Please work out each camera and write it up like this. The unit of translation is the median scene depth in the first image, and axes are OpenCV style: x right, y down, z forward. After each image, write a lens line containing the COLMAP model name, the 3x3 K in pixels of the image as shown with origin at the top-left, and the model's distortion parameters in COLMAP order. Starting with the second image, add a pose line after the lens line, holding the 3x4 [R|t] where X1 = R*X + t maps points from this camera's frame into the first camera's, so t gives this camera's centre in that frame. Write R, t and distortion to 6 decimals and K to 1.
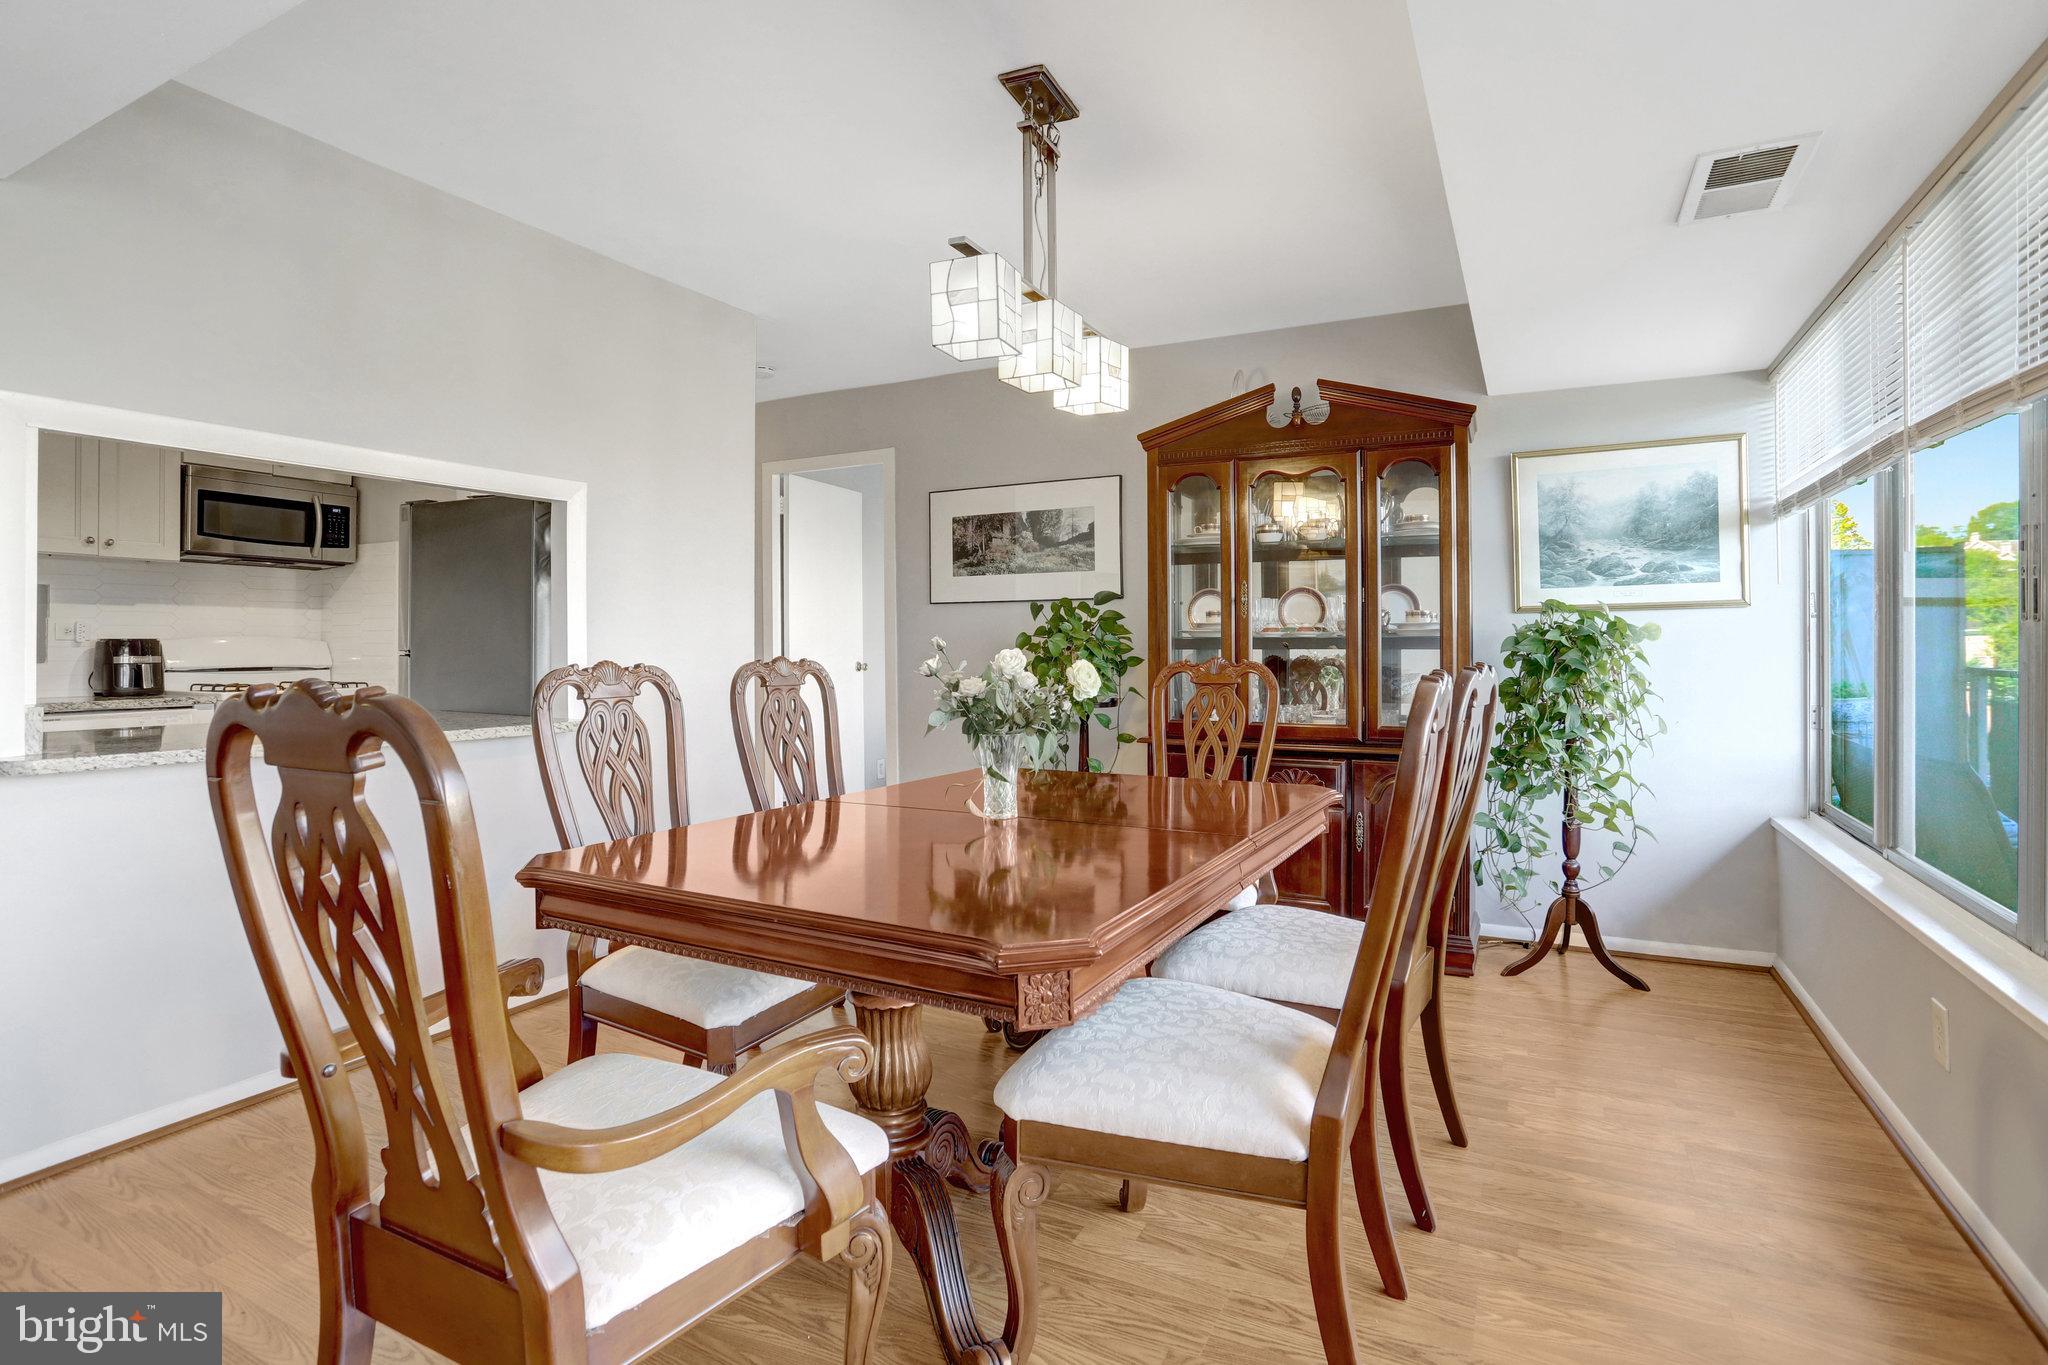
lens RADIAL K [[1015.3, 0, 1037.3], [0, 1015.3, 669.2], [0, 0, 1]] dist [-0.056243, 0.024123]
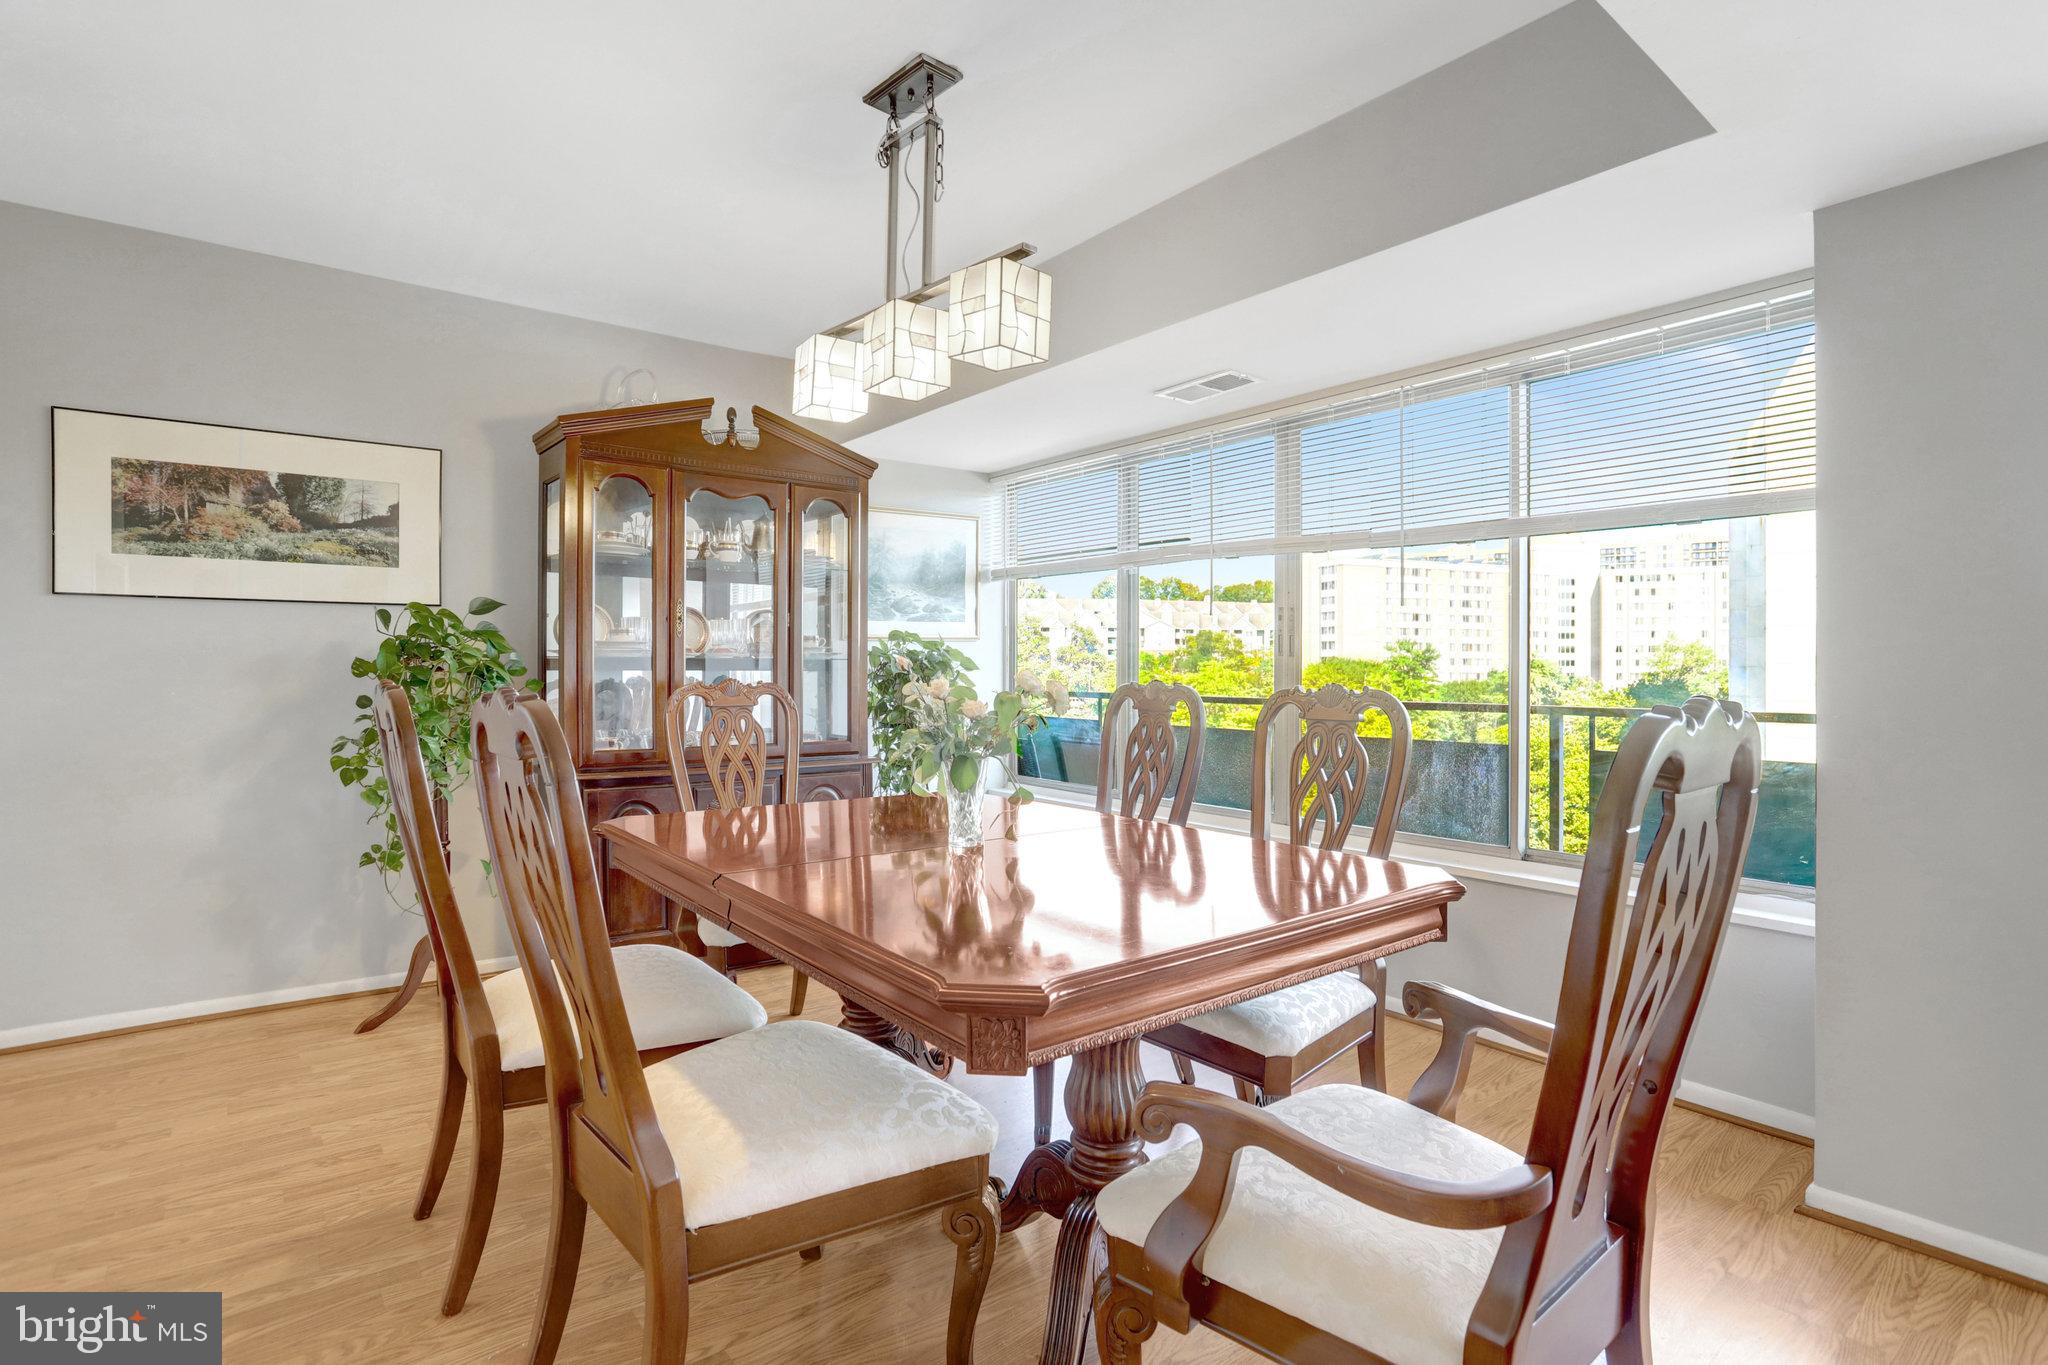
lens RADIAL K [[1015.3, 0, 1024.8], [0, 1015.3, 667.5], [0, 0, 1]] dist [-0.056243, 0.024123]
pose [[0.419300, 0.006471, 0.907825, -0.421621], [0.020268, 0.999659, -0.016487, -0.000796], [-0.907622, 0.025313, 0.419025, 0.263935]]
